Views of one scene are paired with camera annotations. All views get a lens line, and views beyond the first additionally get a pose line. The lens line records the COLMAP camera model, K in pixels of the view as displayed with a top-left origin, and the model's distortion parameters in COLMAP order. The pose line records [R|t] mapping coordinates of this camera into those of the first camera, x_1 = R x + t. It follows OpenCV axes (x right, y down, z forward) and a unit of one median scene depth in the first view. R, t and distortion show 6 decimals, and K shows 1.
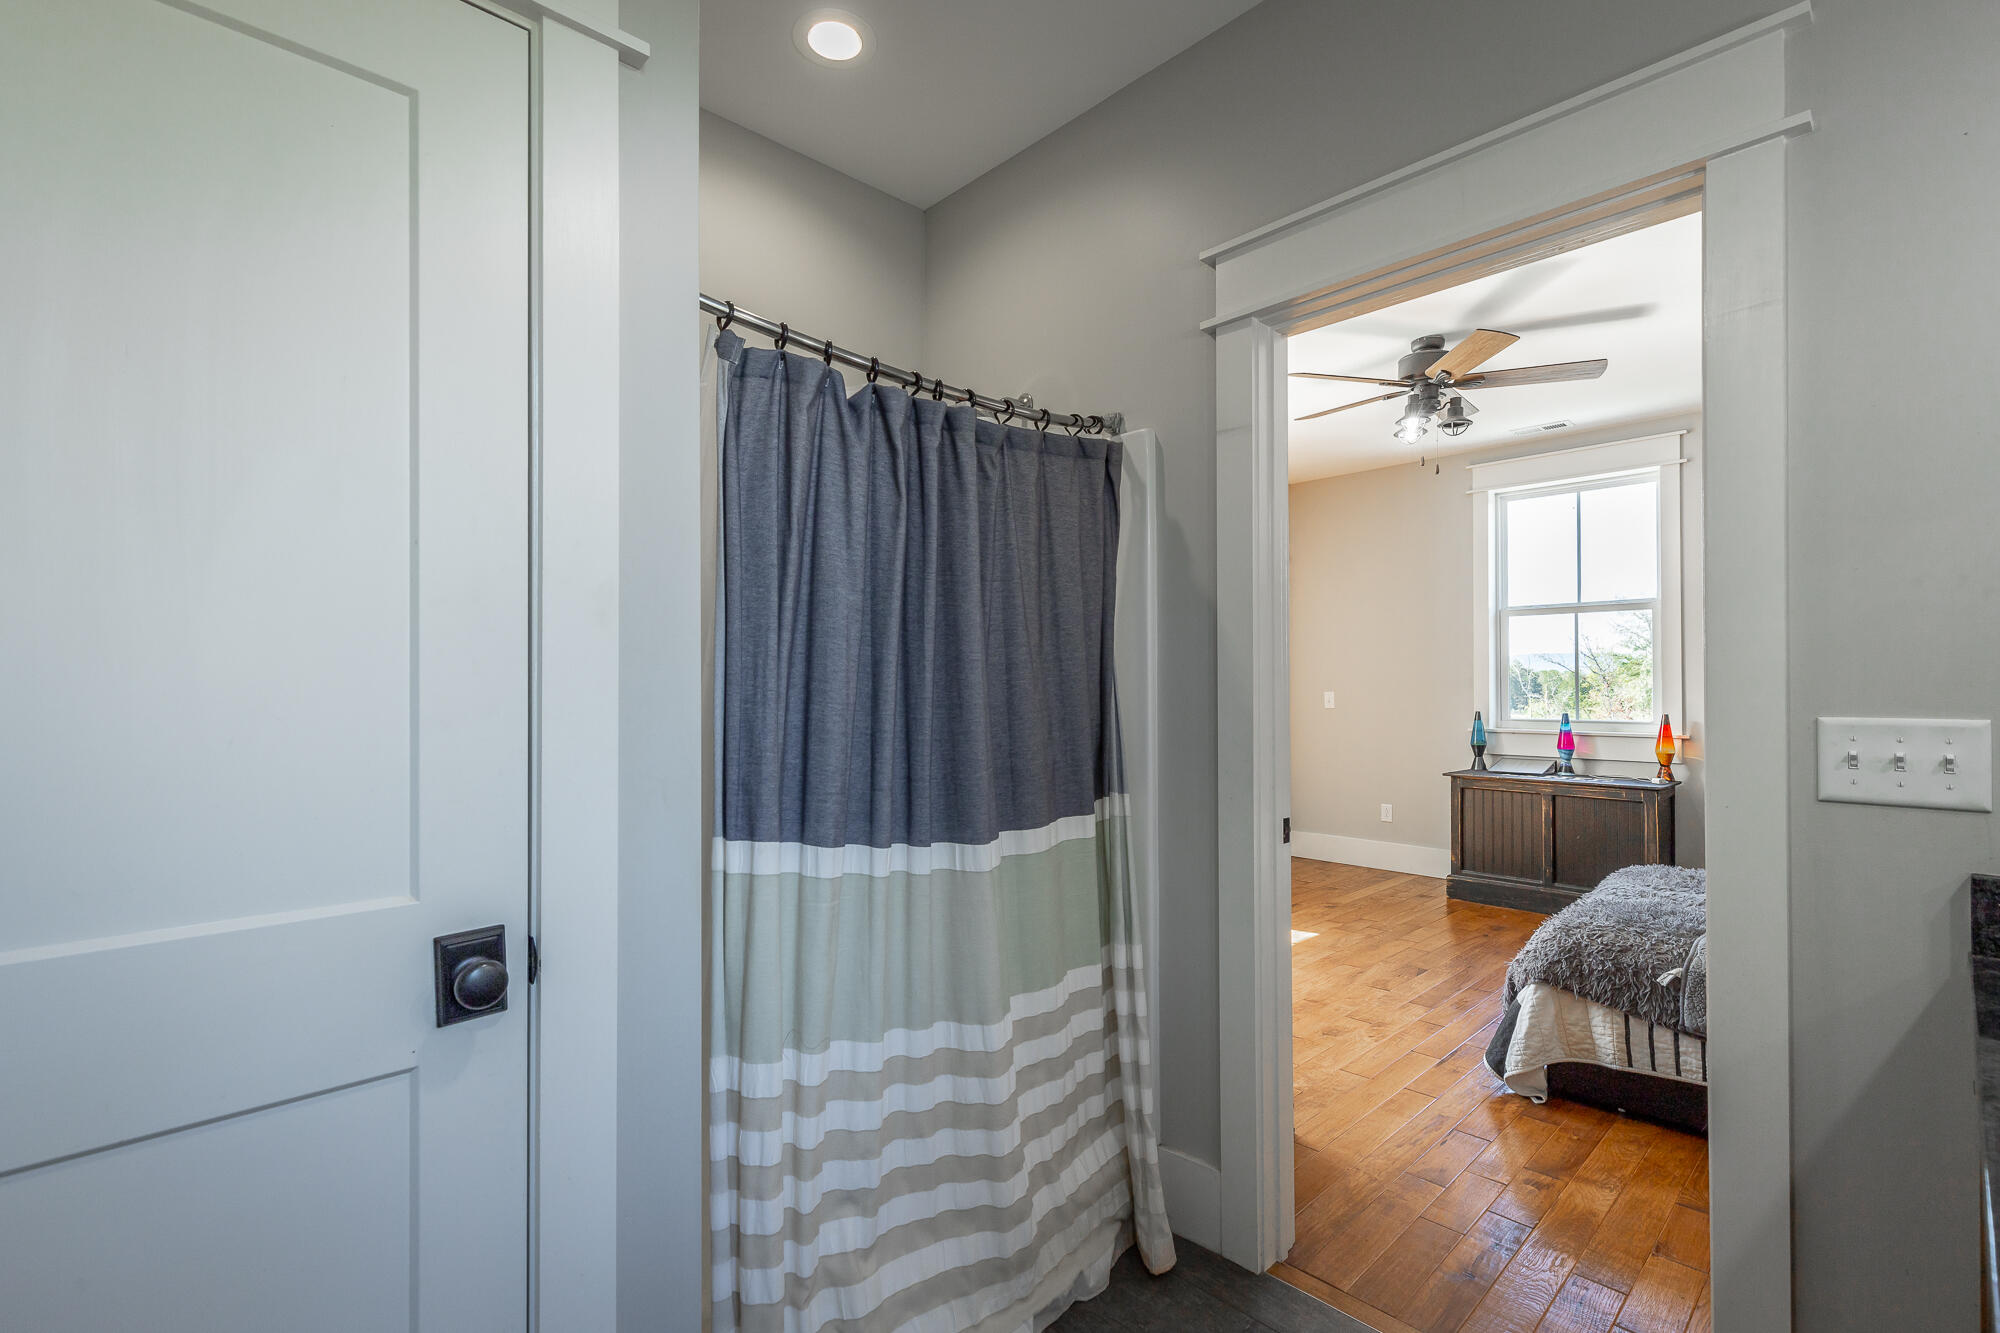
lens RADIAL K [[900.9, 0, 1006.1], [0, 900.9, 671.0], [0, 0, 1]] dist [0.002738, 0.000343]
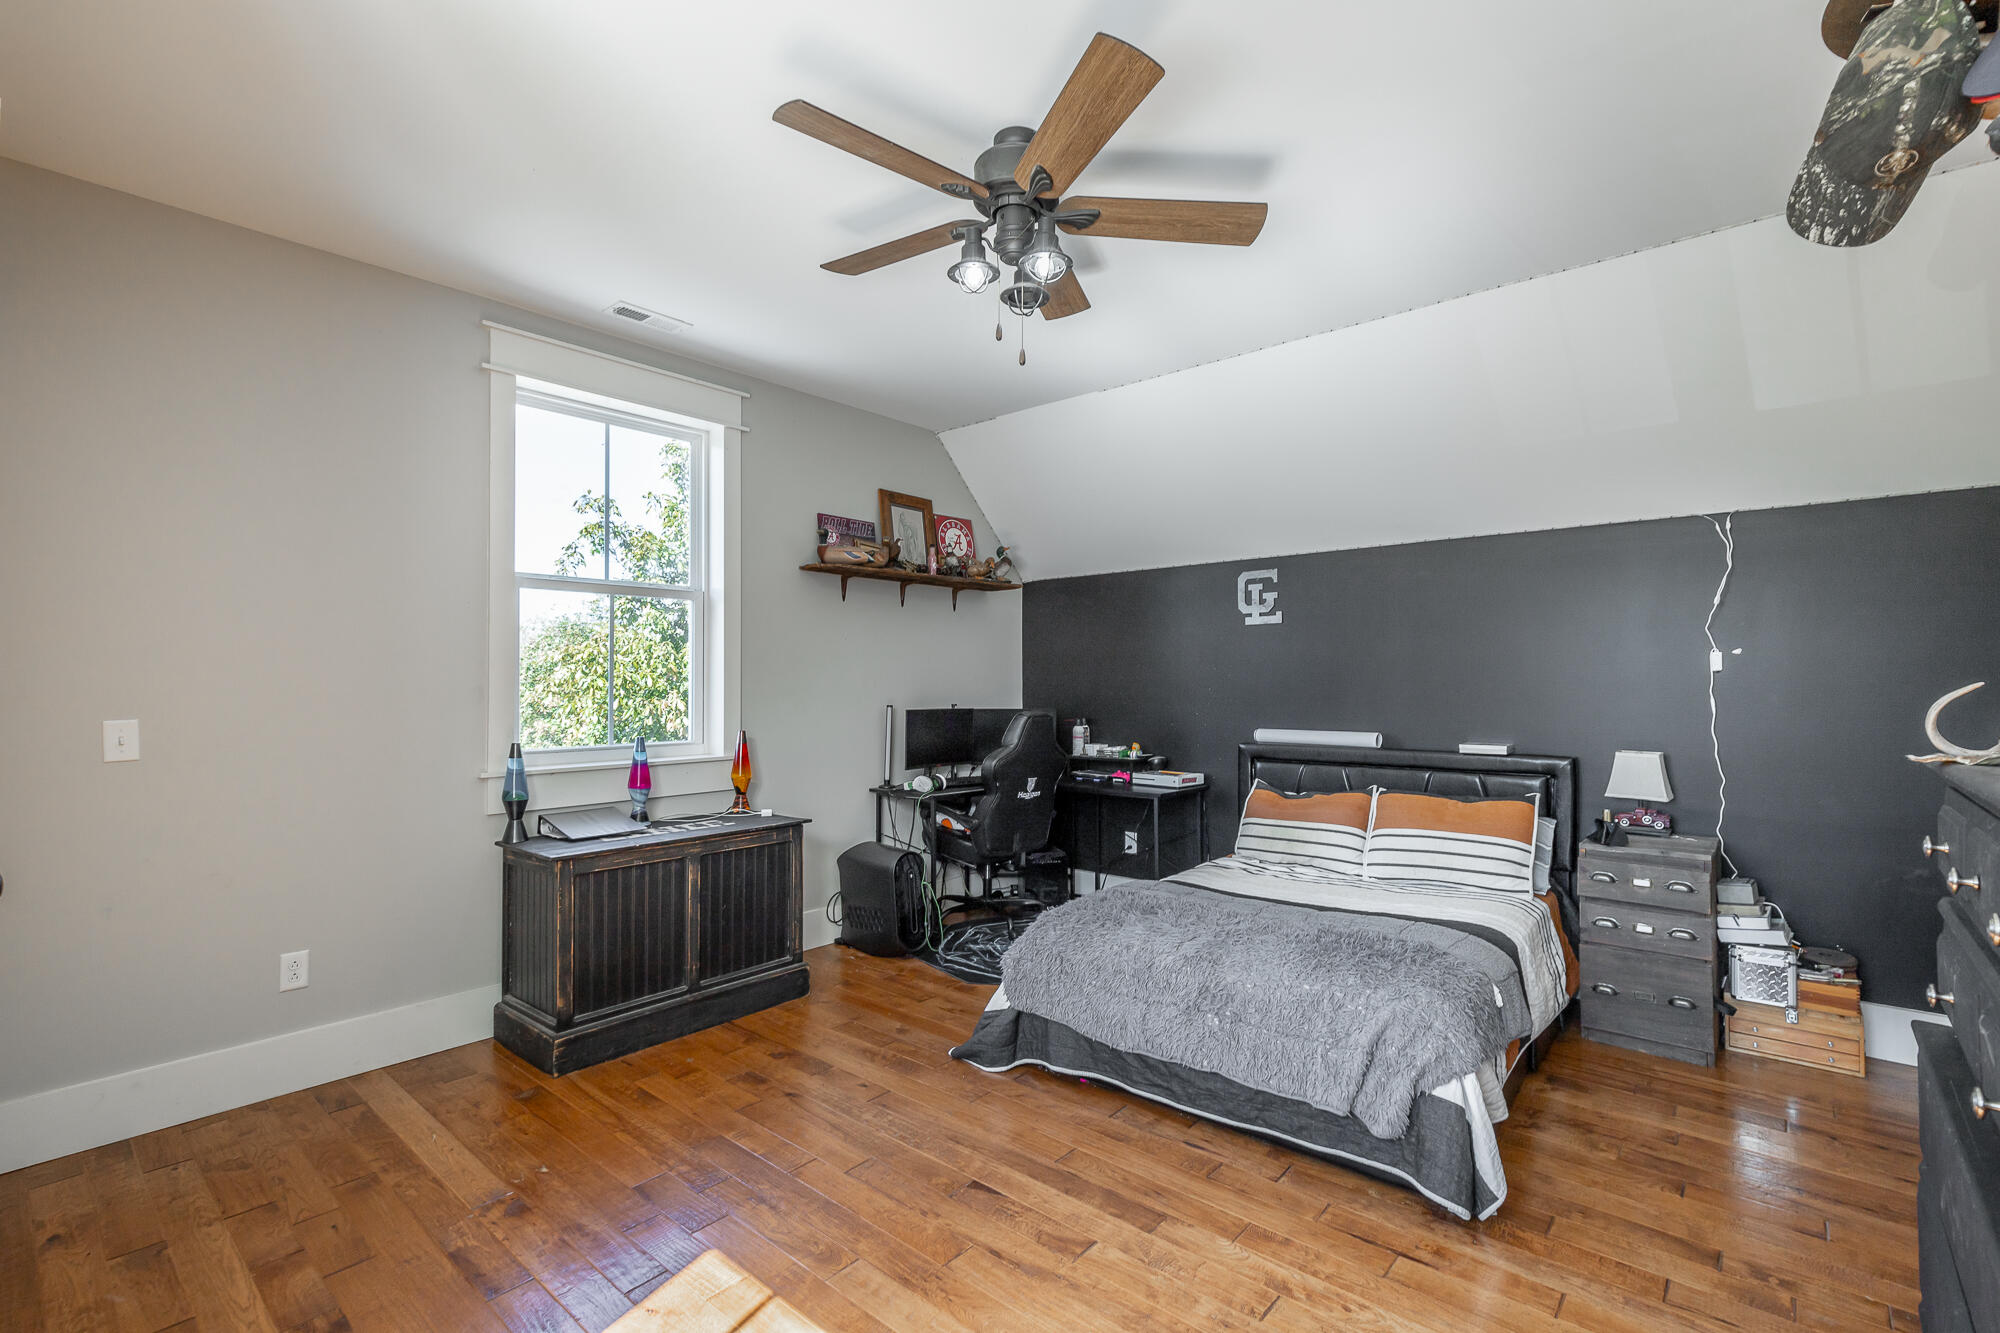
lens RADIAL K [[900.9, 0, 1006.1], [0, 900.9, 671.0], [0, 0, 1]] dist [0.002738, 0.000343]
pose [[-0.088767, 0.006937, 0.996028, -0.101816], [-0.012762, 0.999886, -0.008102, -0.000678], [-0.995971, -0.013430, -0.088668, 0.804001]]
